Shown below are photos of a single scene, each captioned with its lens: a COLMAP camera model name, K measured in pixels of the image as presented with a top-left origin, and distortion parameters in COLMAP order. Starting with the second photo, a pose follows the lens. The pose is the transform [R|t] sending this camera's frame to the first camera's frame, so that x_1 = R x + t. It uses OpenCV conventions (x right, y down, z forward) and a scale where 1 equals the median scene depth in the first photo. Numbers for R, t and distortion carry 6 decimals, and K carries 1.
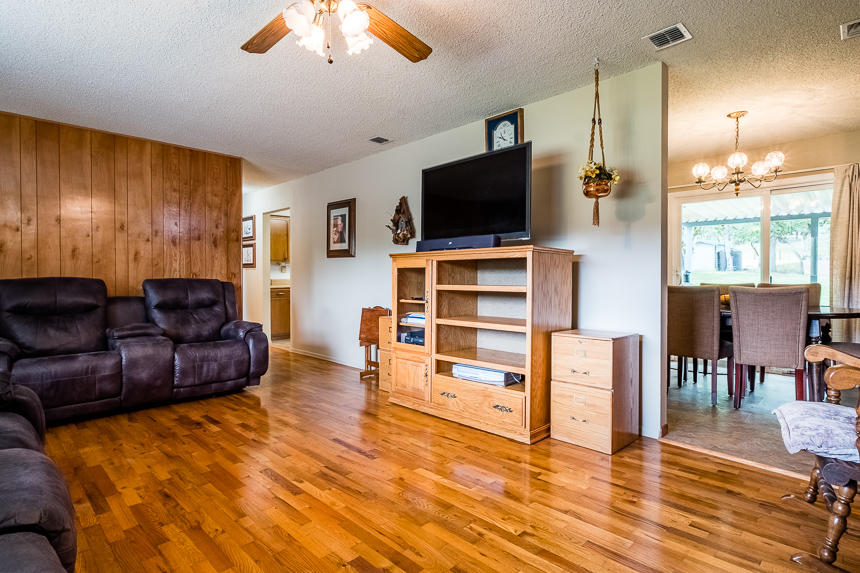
lens RADIAL K [[451.8, 0, 437.9], [0, 451.8, 285.4], [0, 0, 1]] dist [0.000538, 0.001542]
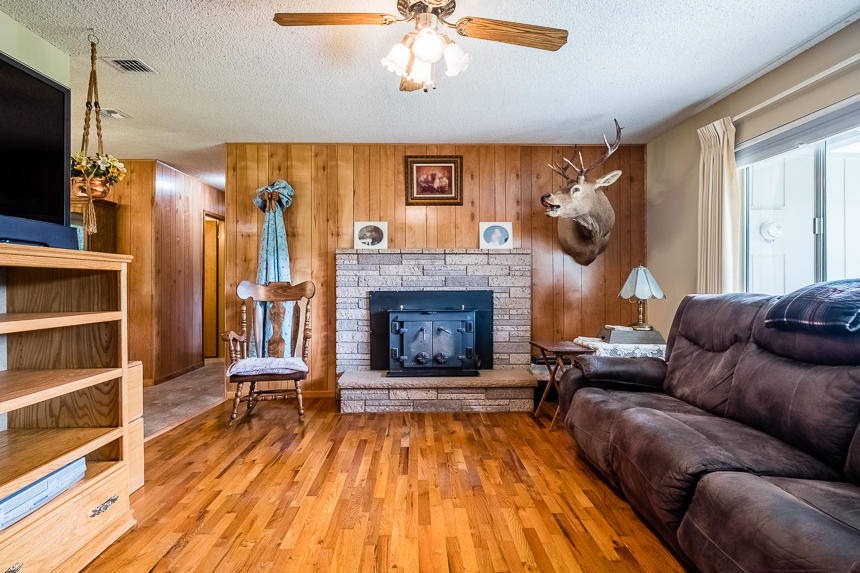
lens RADIAL K [[446.8, 0, 425.3], [0, 446.8, 281.0], [0, 0, 1]] dist [-0.003495, -0.000837]
pose [[-0.716794, 0.003085, 0.697279, -0.520399], [0.010546, 0.999924, 0.006417, -0.035911], [-0.697206, 0.011954, -0.716772, 0.956241]]
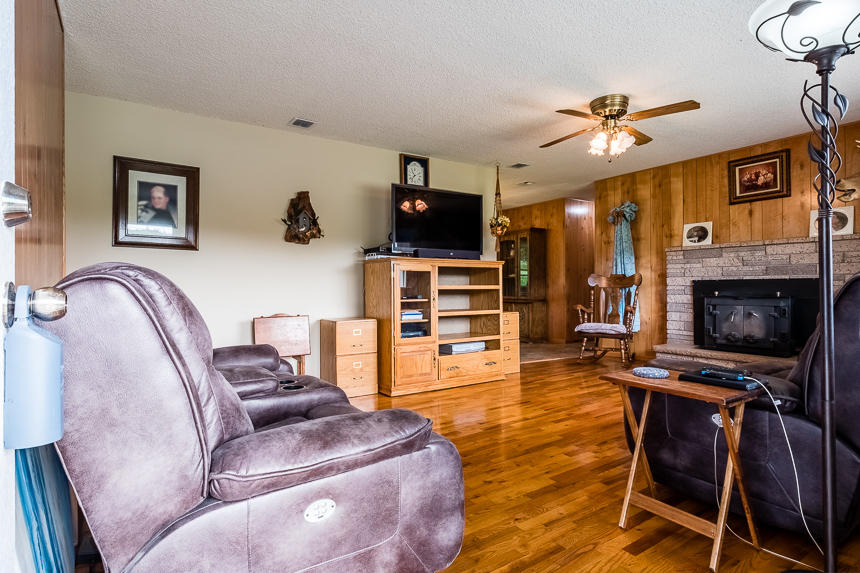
lens RADIAL K [[446.8, 0, 434.1], [0, 446.8, 291.3], [0, 0, 1]] dist [-0.003495, -0.000837]
pose [[0.182357, -0.013298, 0.983143, -1.201605], [0.021312, 0.999727, 0.009569, 0.002629], [-0.983001, 0.019208, 0.182590, 0.764149]]
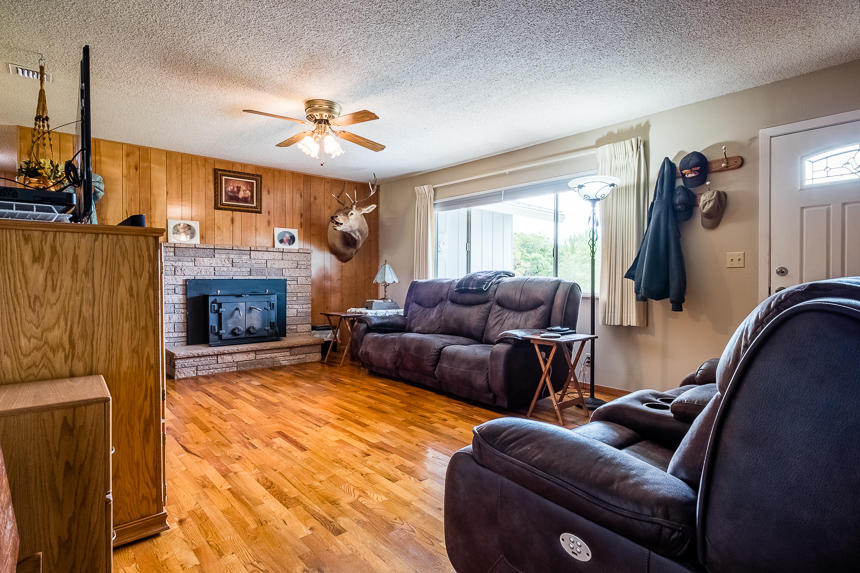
lens RADIAL K [[446.8, 0, 420.7], [0, 446.8, 286.9], [0, 0, 1]] dist [-0.003495, -0.000837]
pose [[-0.995359, -0.005041, 0.096099, -0.456688], [-0.002069, 0.999517, 0.031000, -0.023083], [-0.096209, 0.030657, -0.994889, 1.569130]]
